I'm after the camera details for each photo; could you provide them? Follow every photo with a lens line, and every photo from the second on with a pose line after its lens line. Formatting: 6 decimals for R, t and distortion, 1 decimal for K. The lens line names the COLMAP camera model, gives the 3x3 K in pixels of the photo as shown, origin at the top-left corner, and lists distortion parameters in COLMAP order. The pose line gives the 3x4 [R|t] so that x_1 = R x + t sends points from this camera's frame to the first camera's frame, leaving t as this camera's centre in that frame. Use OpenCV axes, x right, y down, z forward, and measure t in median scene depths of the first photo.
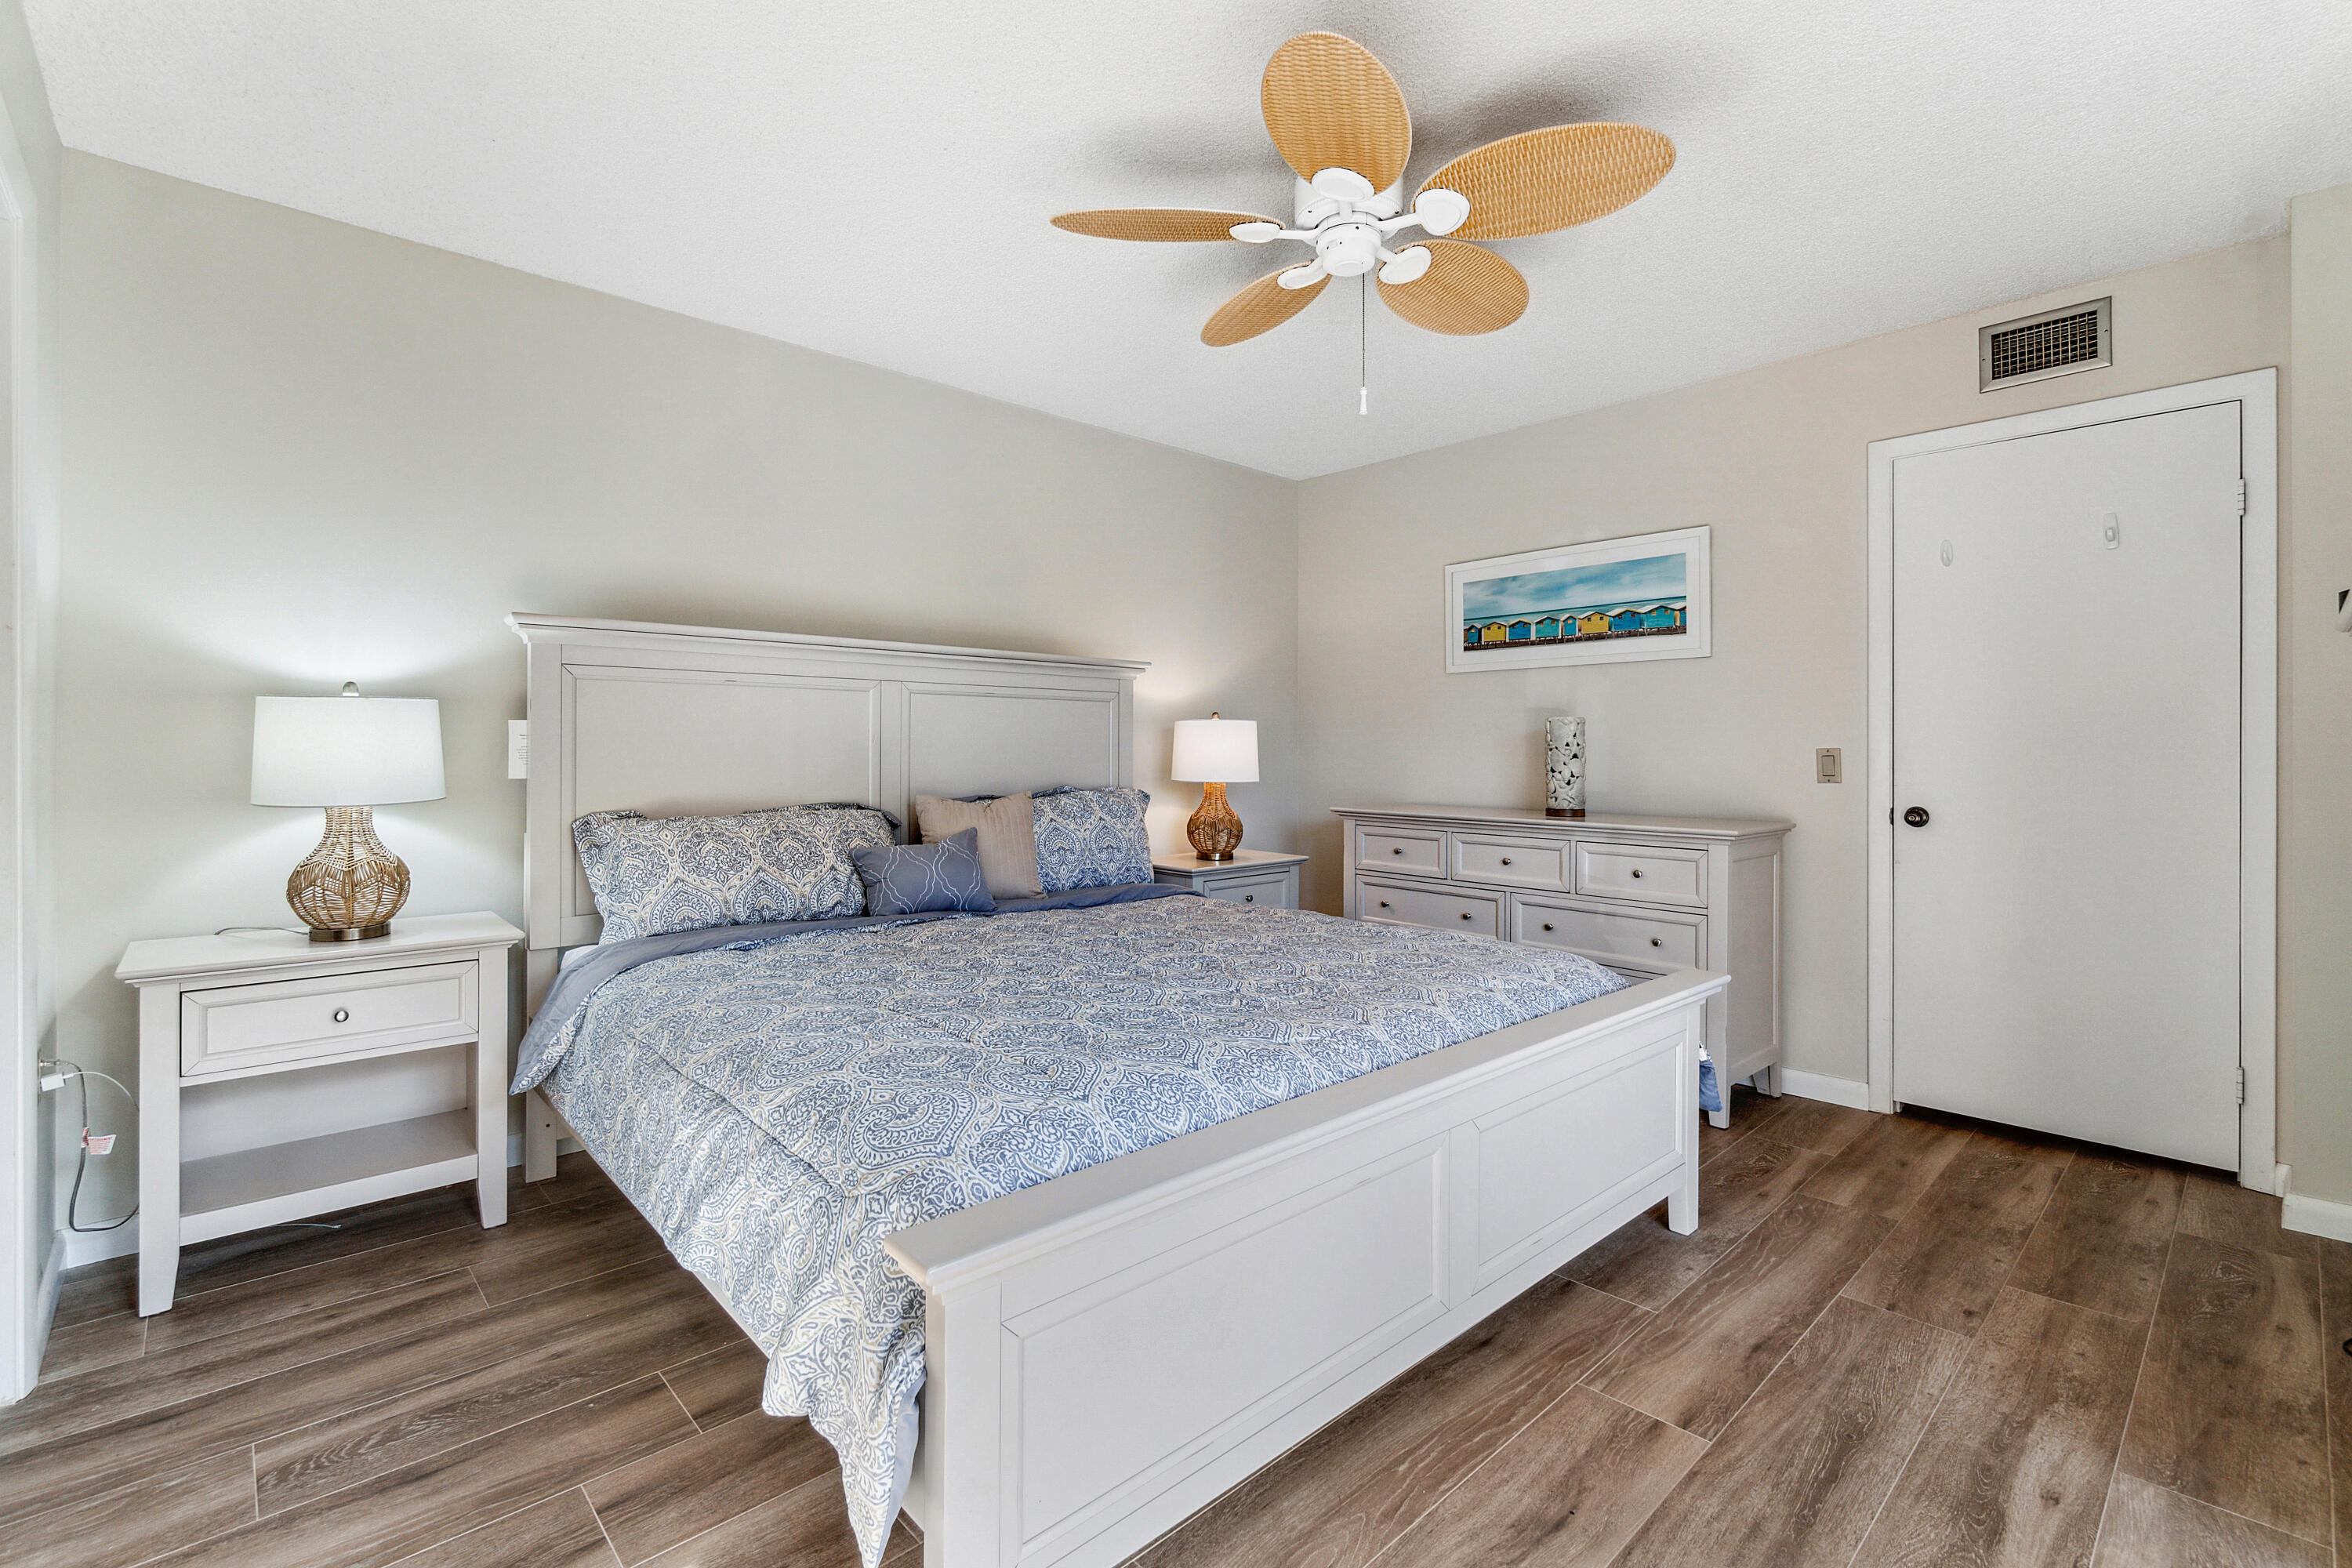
lens RADIAL K [[1029.3, 0, 1175.0], [0, 1029.3, 792.8], [0, 0, 1]] dist [-0.001965, -0.000770]
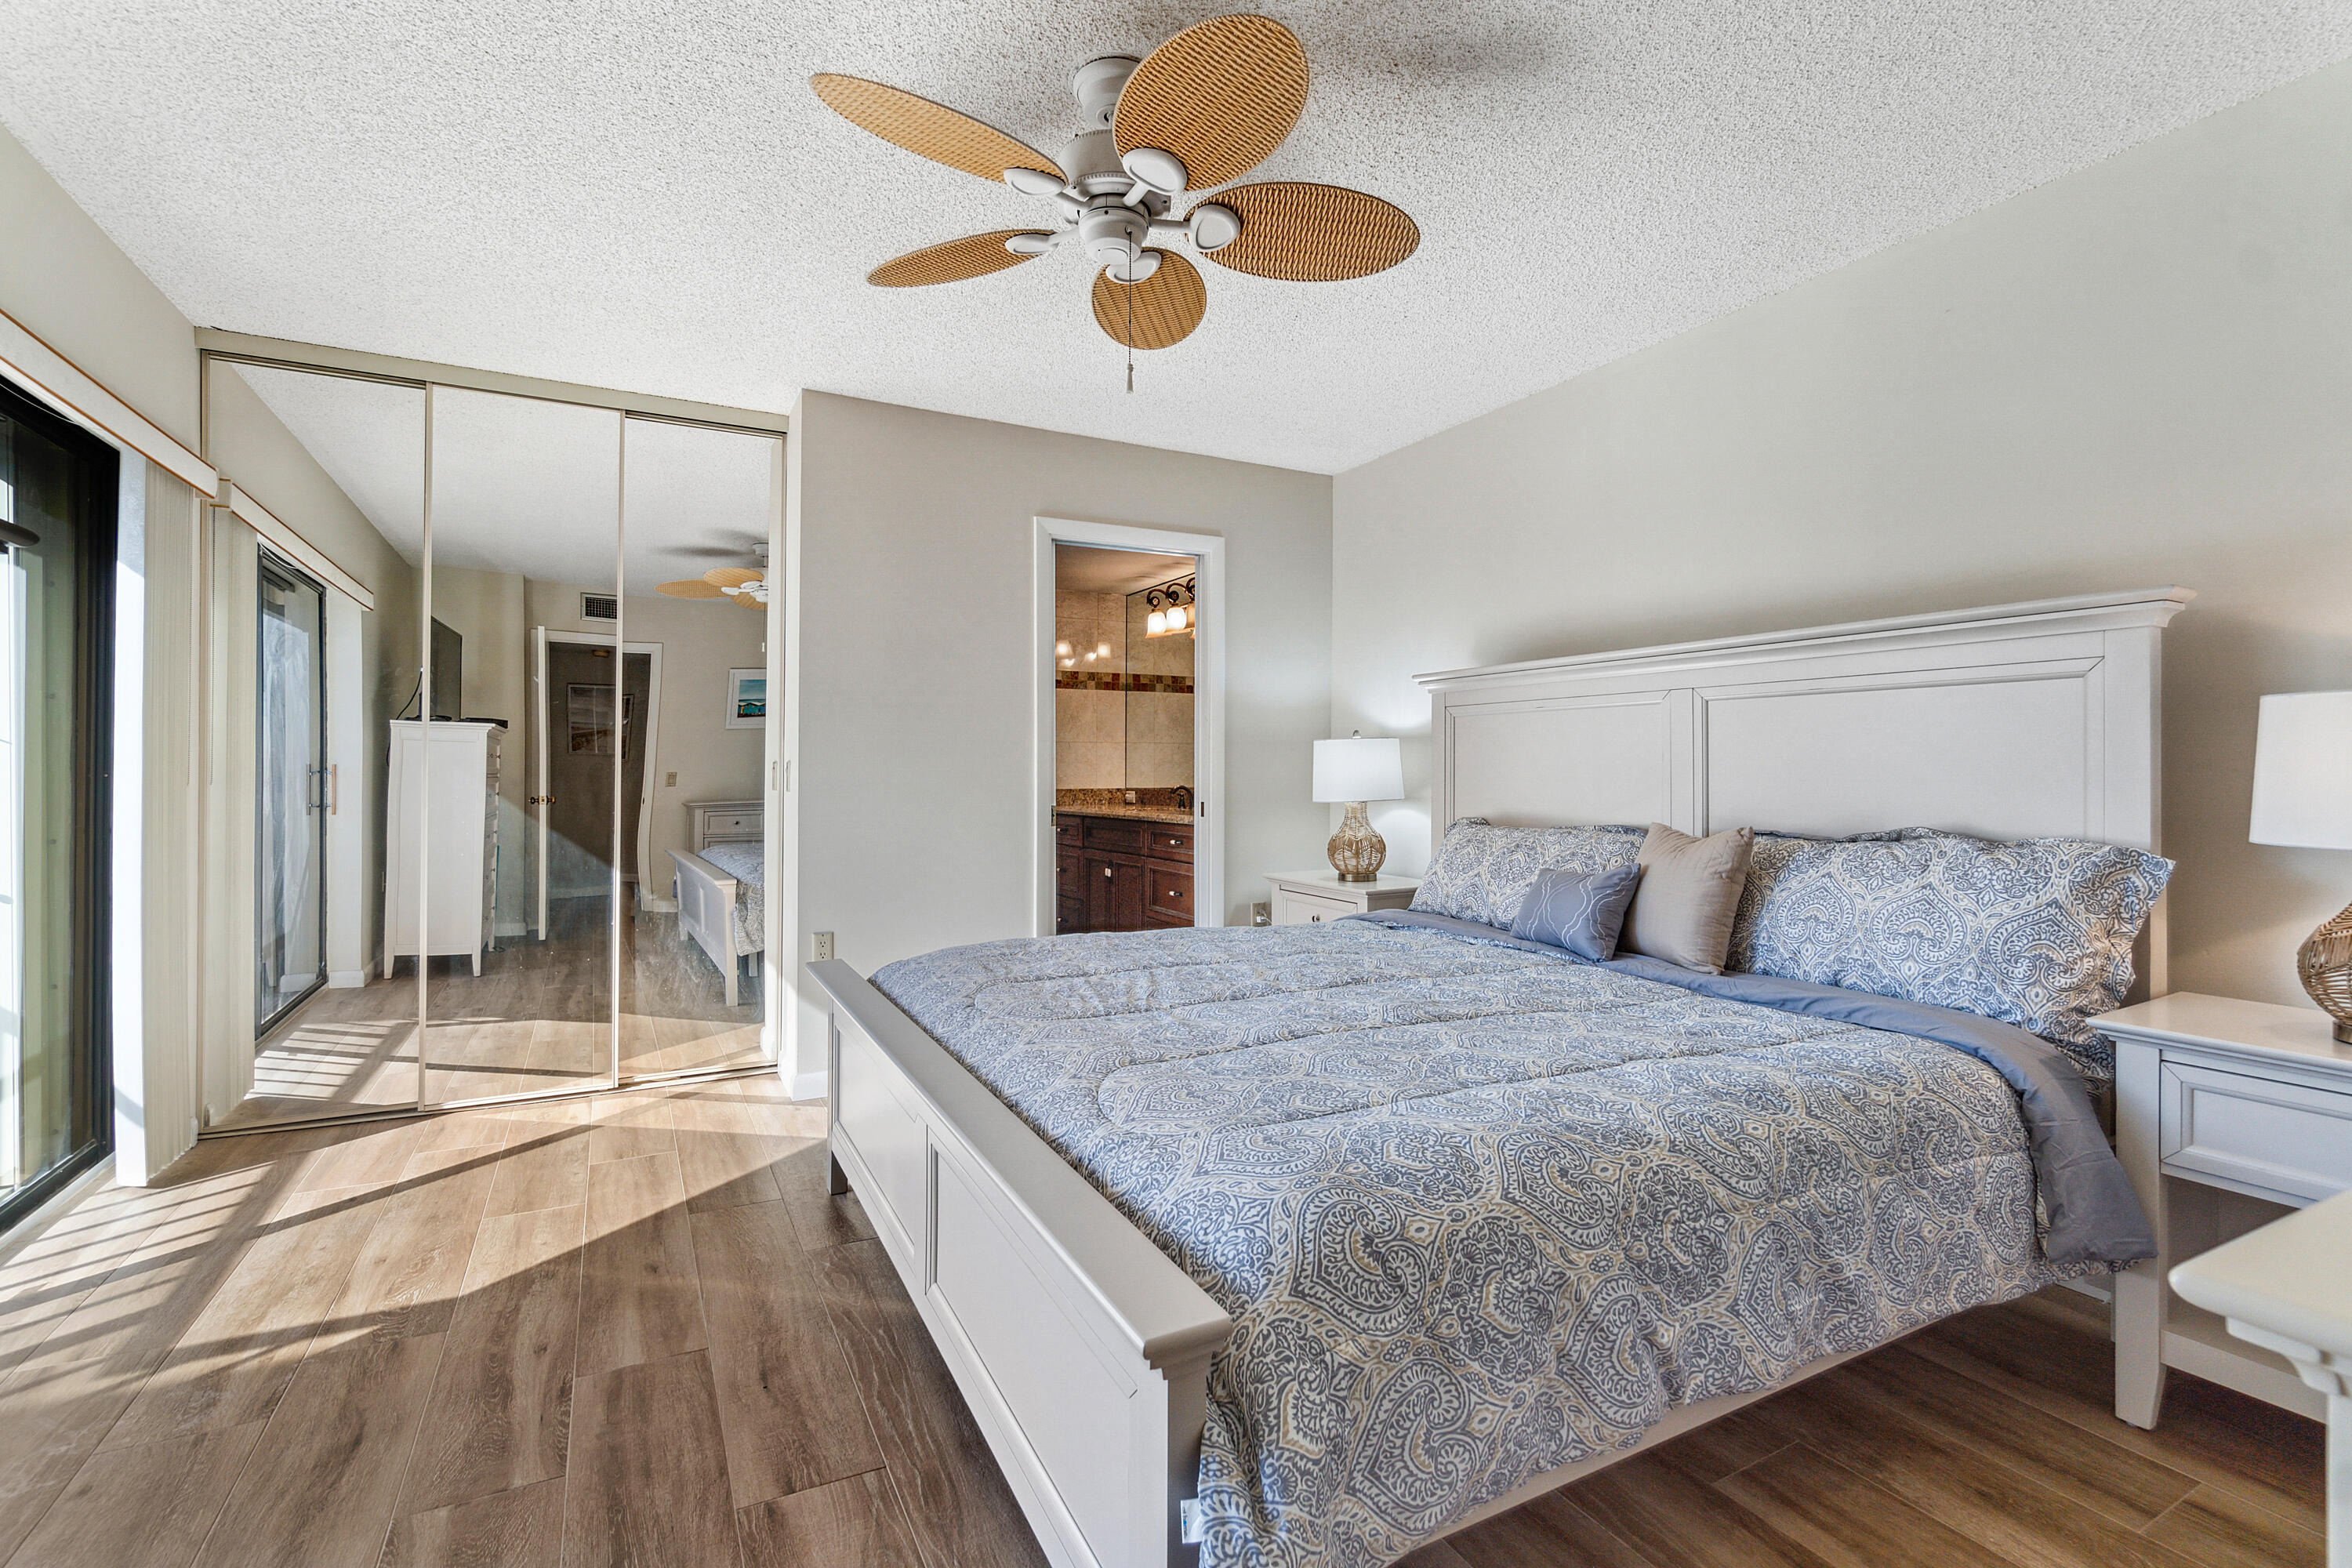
lens RADIAL K [[1047.2, 0, 1165.9], [0, 1047.2, 779.9], [0, 0, 1]] dist [-0.003542, -0.000310]
pose [[-0.256589, 0.002787, -0.966516, 0.954031], [-0.043601, 0.998944, 0.014456, -0.038190], [0.965537, 0.045850, -0.256197, 1.137863]]
